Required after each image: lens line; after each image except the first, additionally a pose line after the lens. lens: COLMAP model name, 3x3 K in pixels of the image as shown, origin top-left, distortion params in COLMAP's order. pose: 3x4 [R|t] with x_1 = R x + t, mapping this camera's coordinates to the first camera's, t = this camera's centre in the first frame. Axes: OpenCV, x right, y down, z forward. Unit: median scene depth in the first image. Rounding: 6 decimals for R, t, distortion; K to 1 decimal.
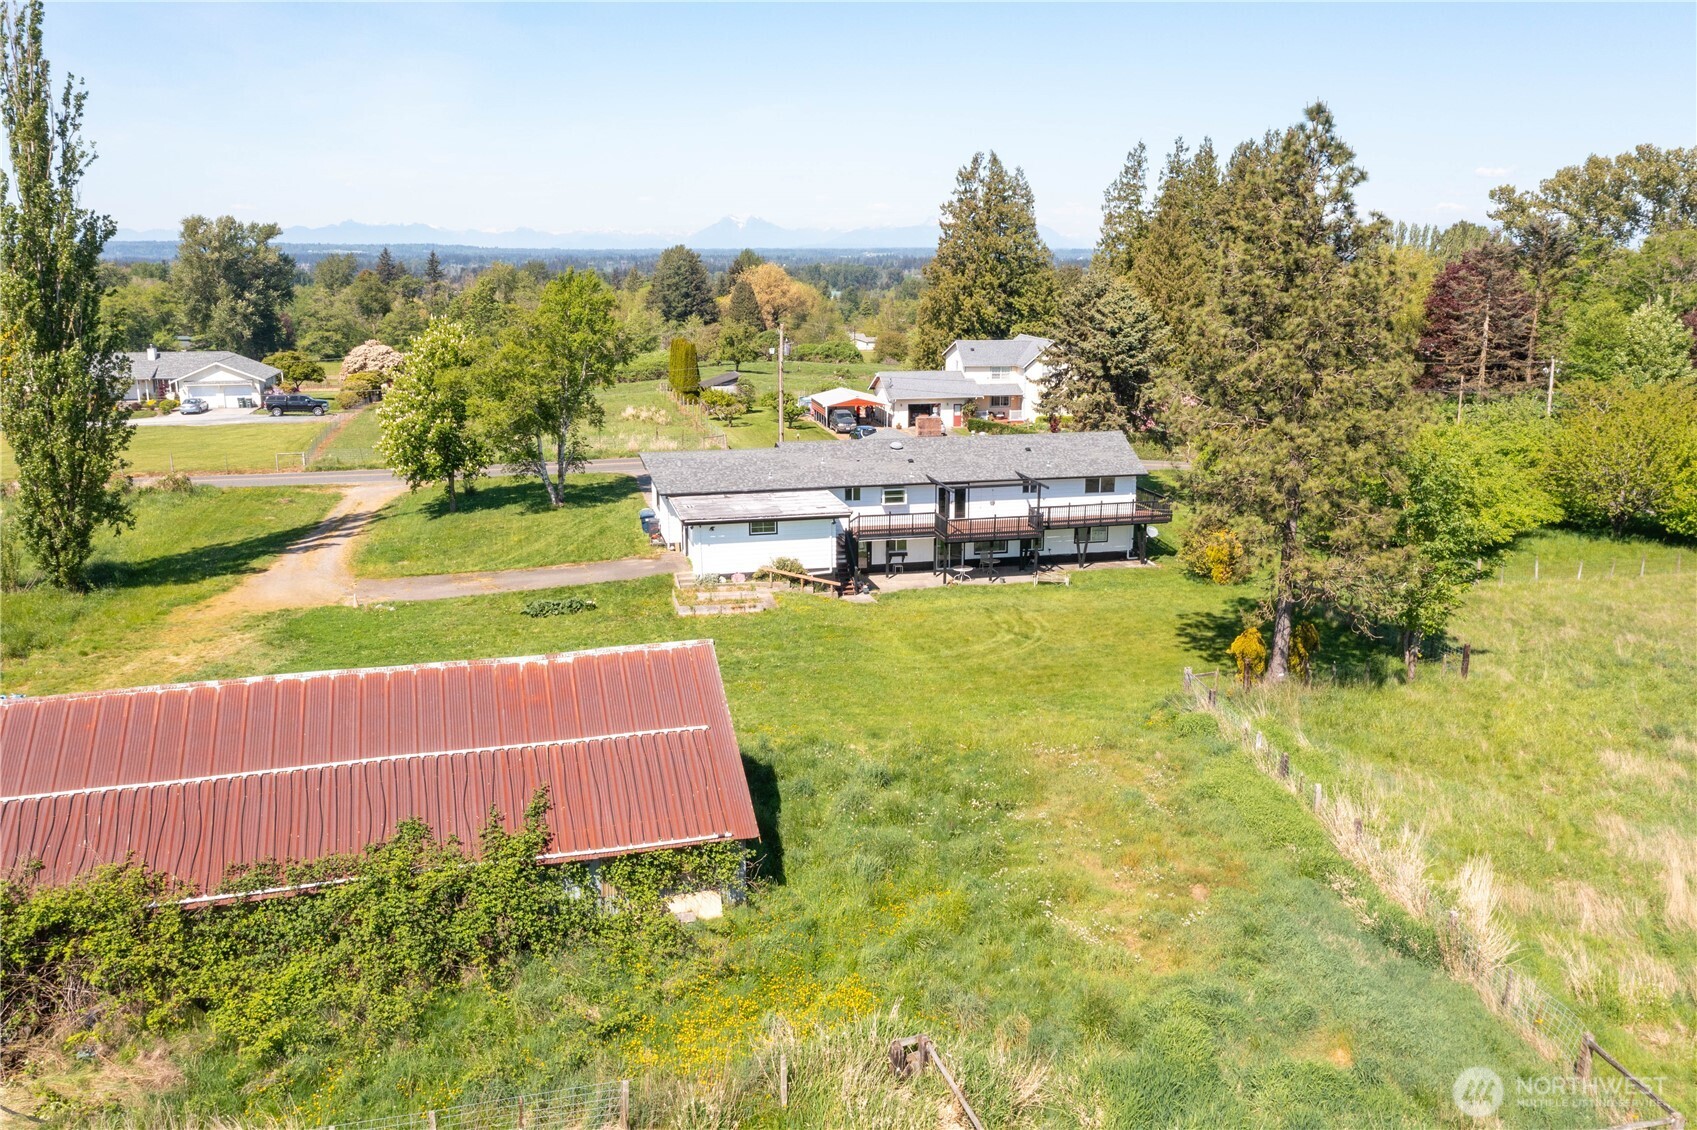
lens RADIAL K [[1338.2, 0, 848.5], [0, 1338.2, 565.0], [0, 0, 1]] dist [-0.015909, 0.002861]
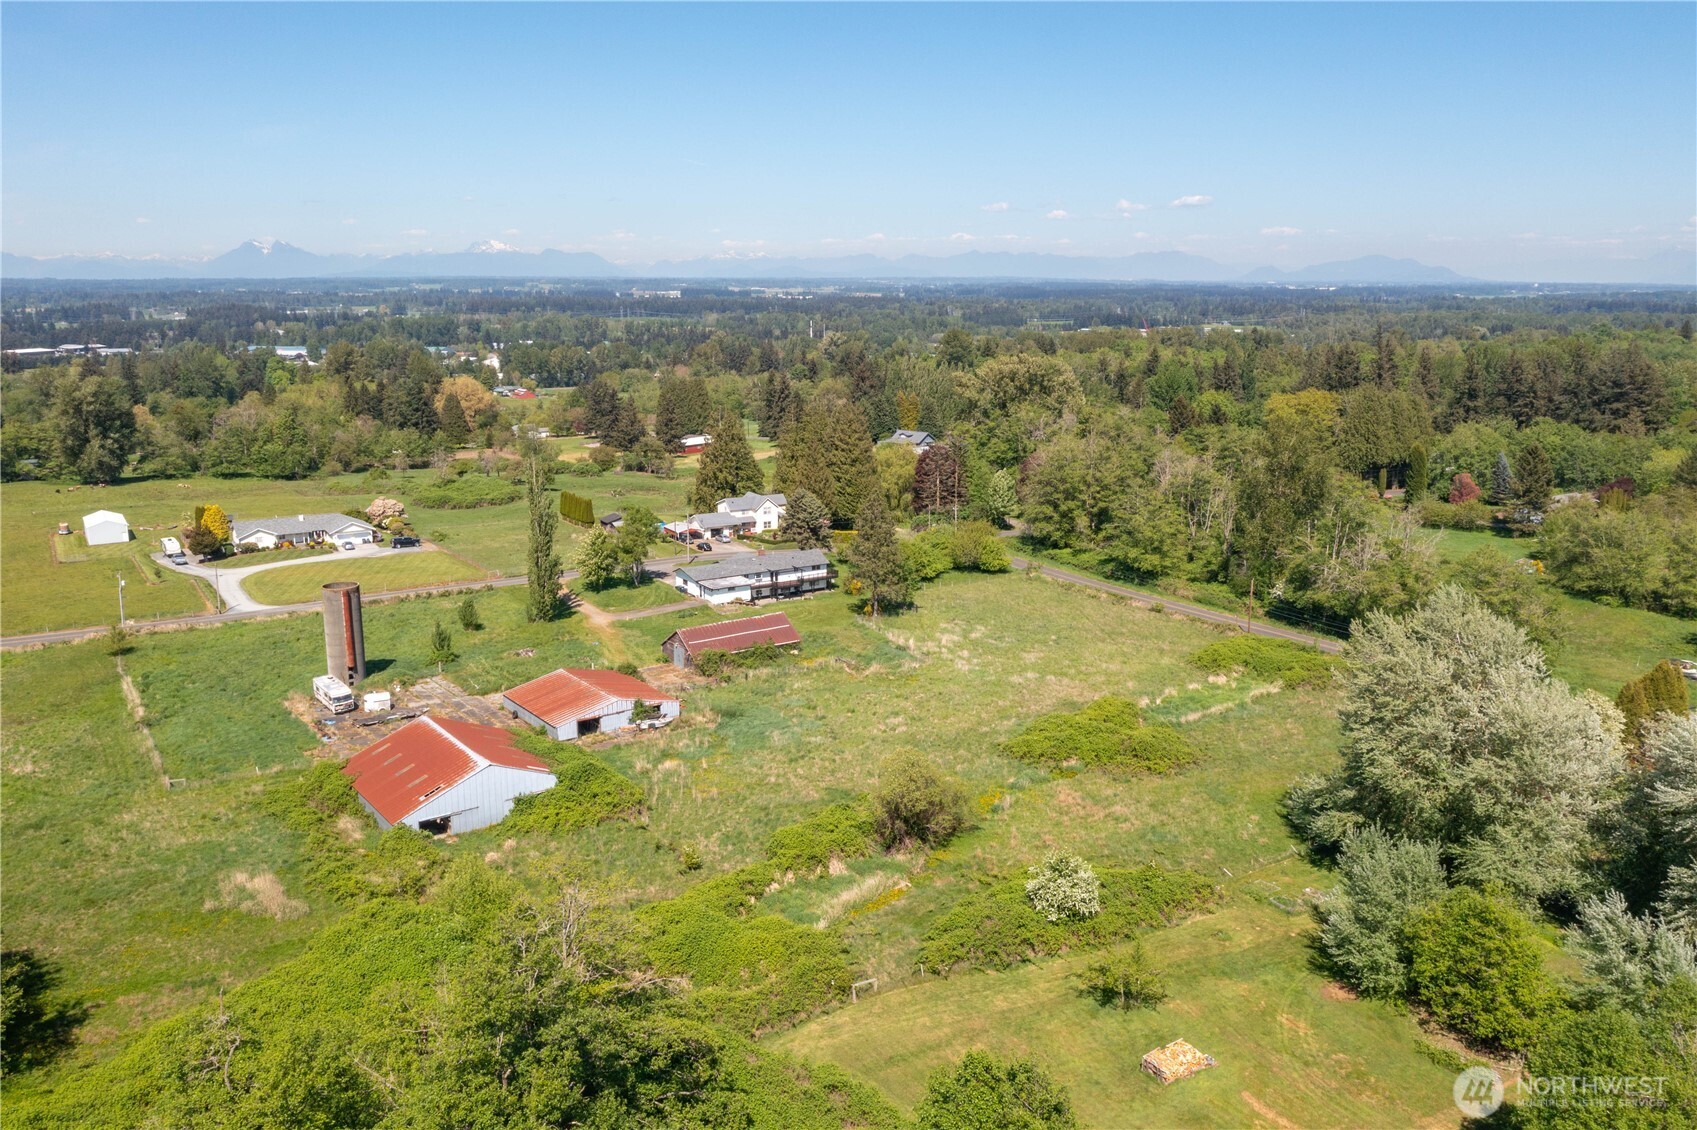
lens RADIAL K [[1338.2, 0, 848.5], [0, 1338.2, 565.0], [0, 0, 1]] dist [-0.015909, 0.002861]
pose [[0.947044, -0.067880, 0.313846, -0.768591], [0.073341, 0.997291, -0.005609, -0.042995], [-0.312615, 0.028330, 0.949457, -2.140038]]
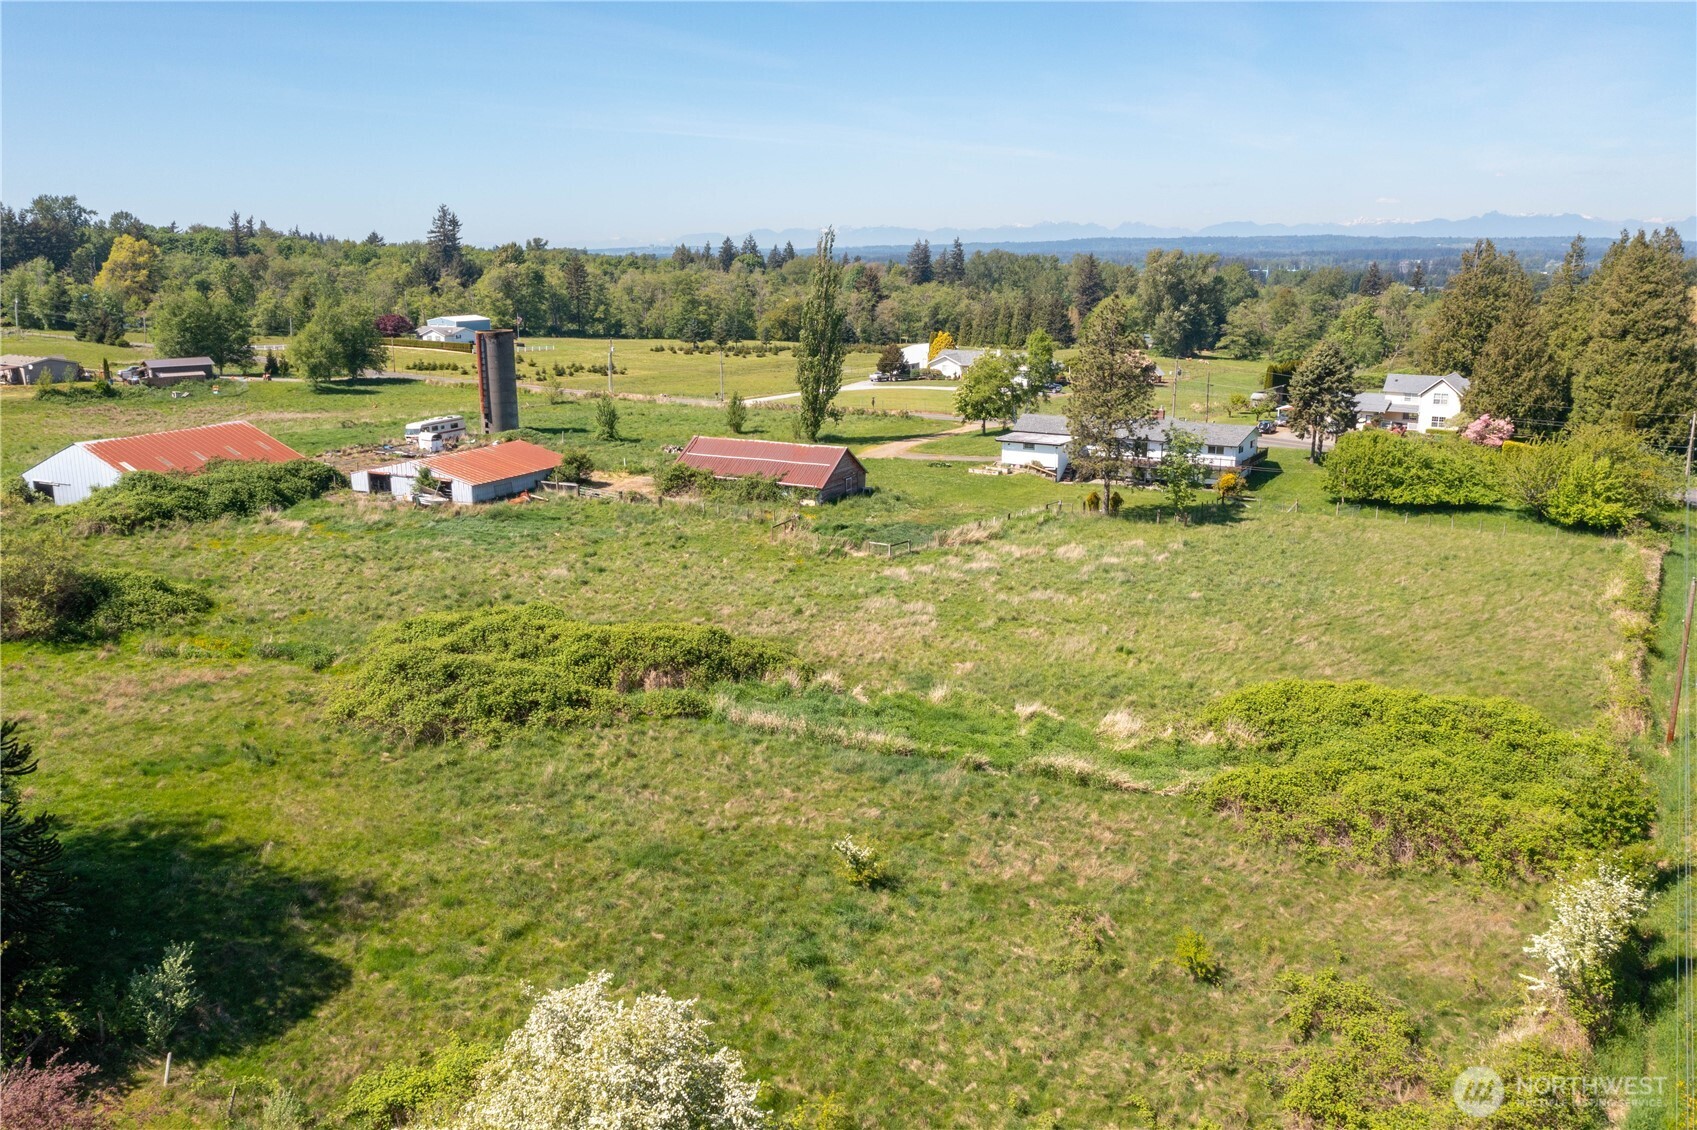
lens RADIAL K [[1338.2, 0, 848.5], [0, 1338.2, 565.0], [0, 0, 1]] dist [-0.015909, 0.002861]
pose [[0.703796, 0.160354, -0.692067, 1.234687], [-0.156252, 0.985277, 0.069391, 0.057634], [0.693005, 0.059299, 0.718490, -0.816142]]
